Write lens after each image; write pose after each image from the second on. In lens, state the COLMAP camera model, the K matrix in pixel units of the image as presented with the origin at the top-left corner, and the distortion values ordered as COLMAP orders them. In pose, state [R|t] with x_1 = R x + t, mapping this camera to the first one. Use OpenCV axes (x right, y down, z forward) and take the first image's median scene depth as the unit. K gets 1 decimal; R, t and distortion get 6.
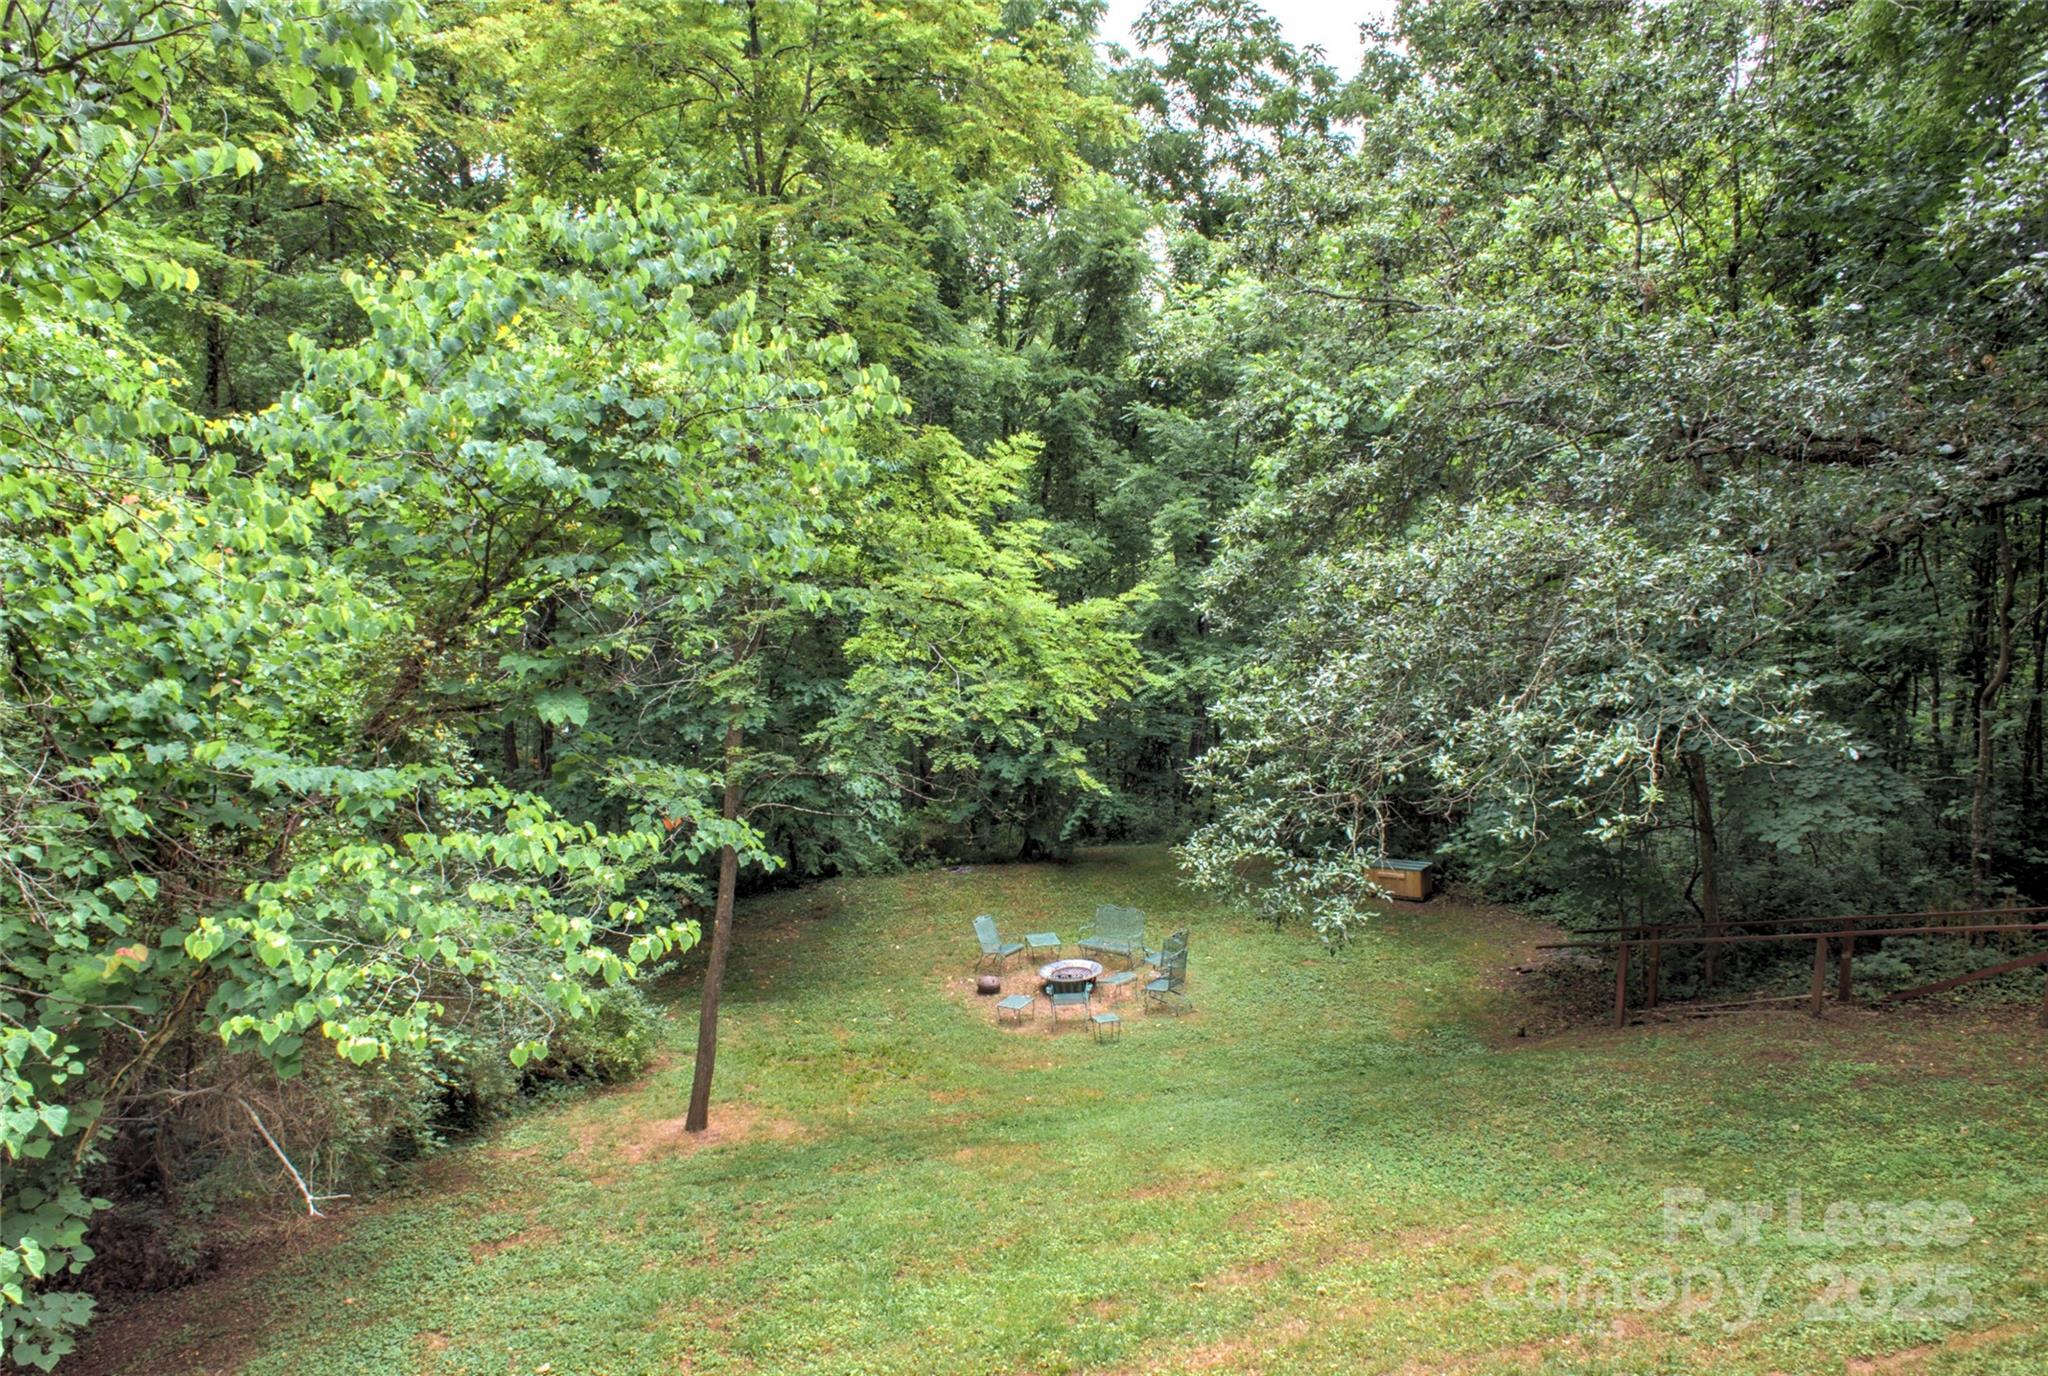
lens RADIAL K [[1359.8, 0, 1016.1], [0, 1359.8, 701.6], [0, 0, 1]] dist [-0.068784, 0.092256]
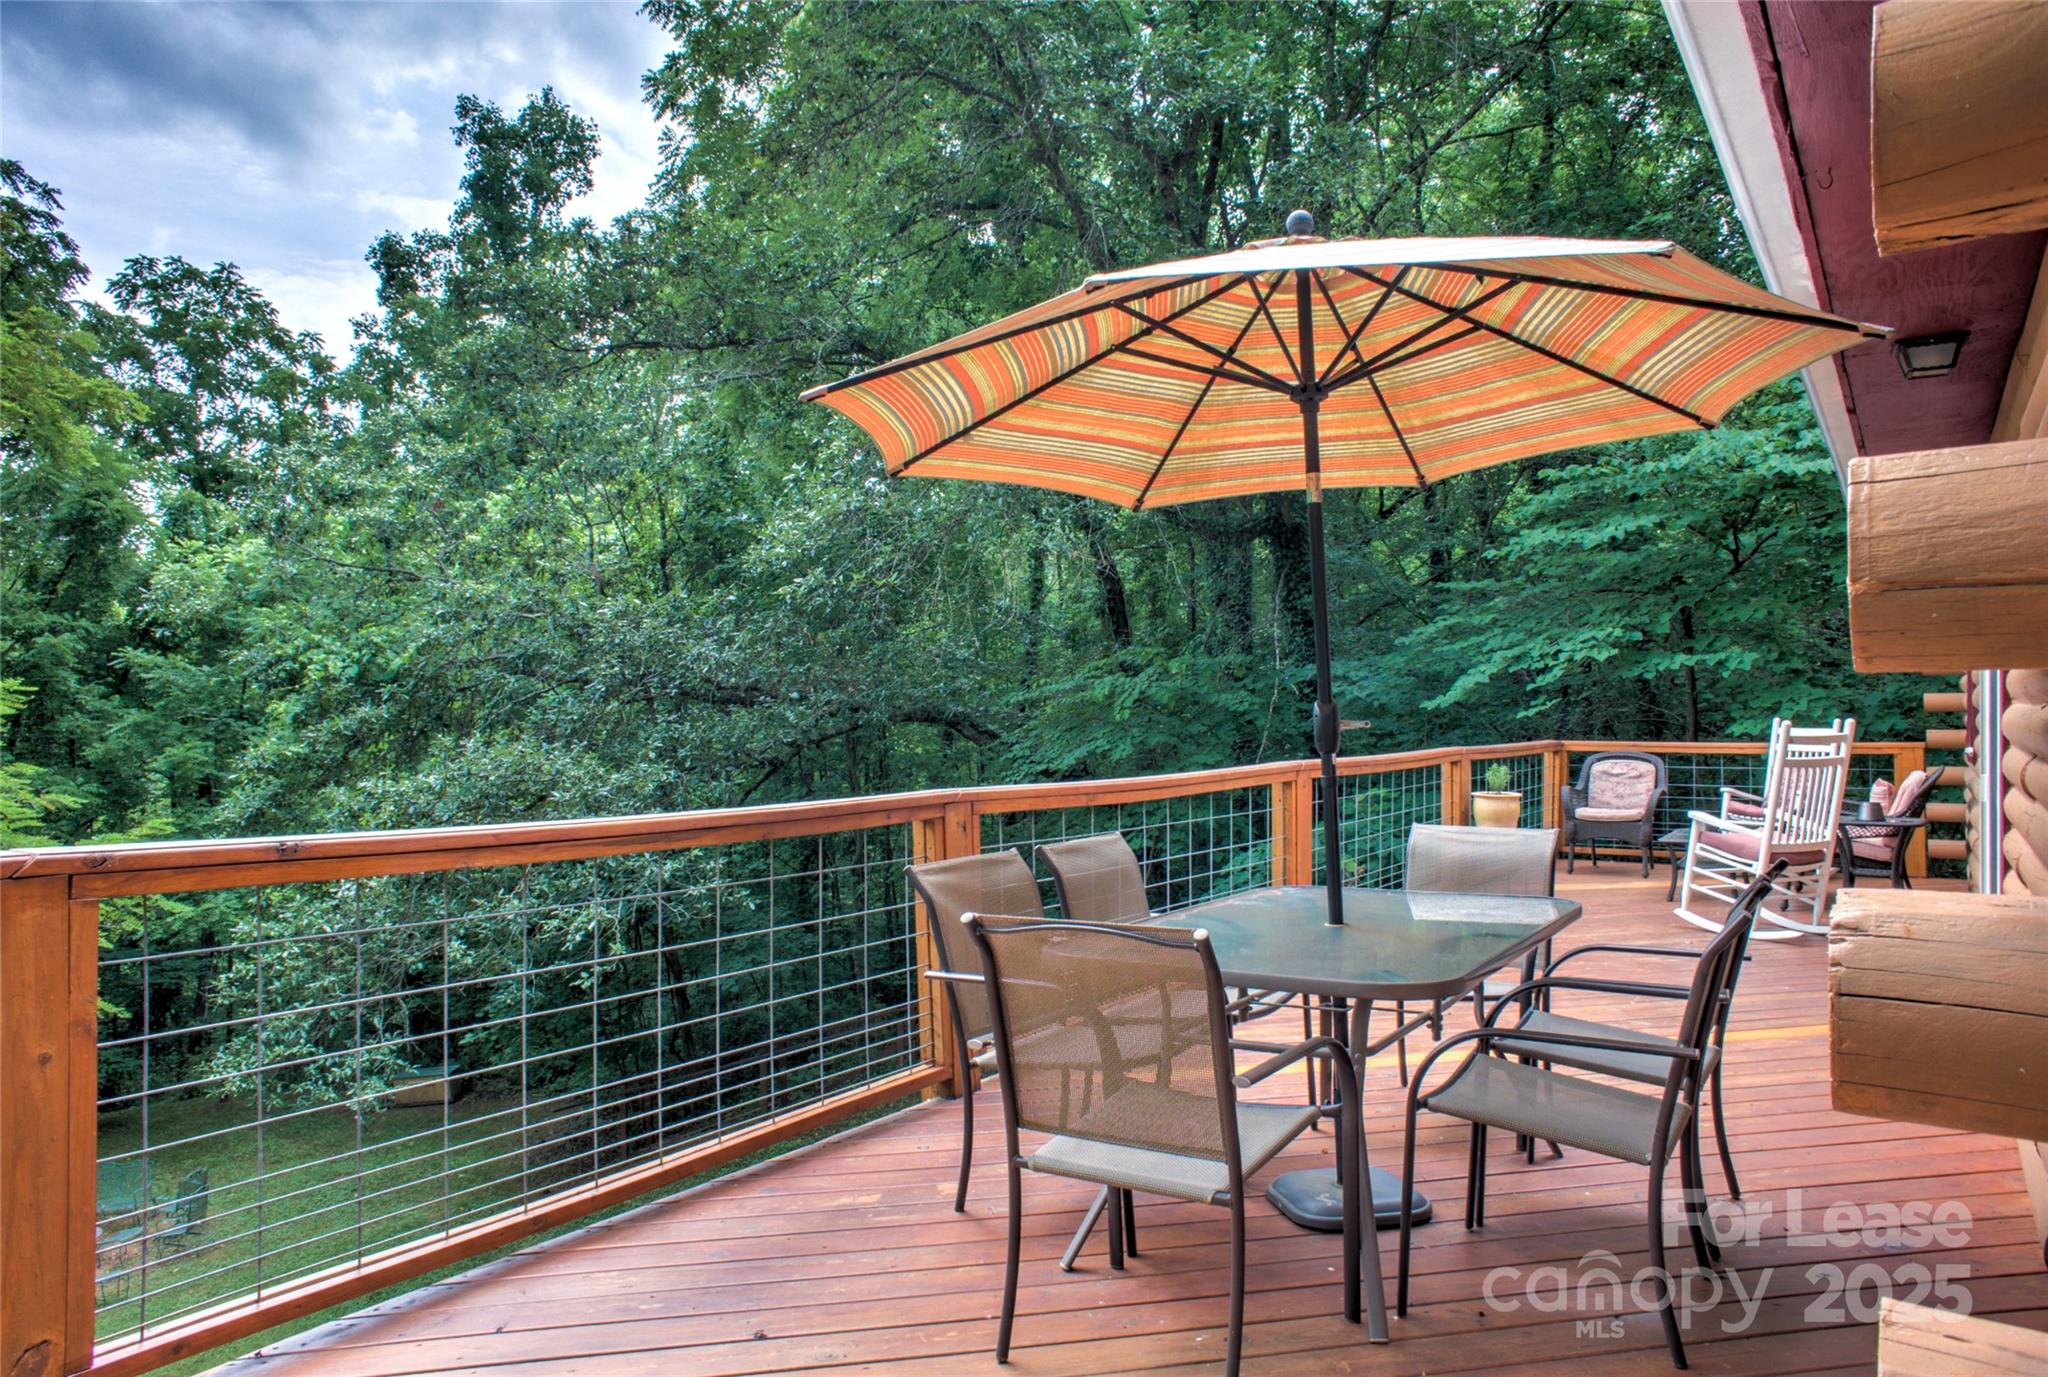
lens RADIAL K [[1359.8, 0, 1016.1], [0, 1359.8, 702.1], [0, 0, 1]] dist [-0.068784, 0.092256]
pose [[0.768633, 0.000511, 0.639689, -0.055277], [0.113853, 0.983924, -0.137589, 0.039739], [-0.629476, 0.178586, 0.756219, -0.211809]]
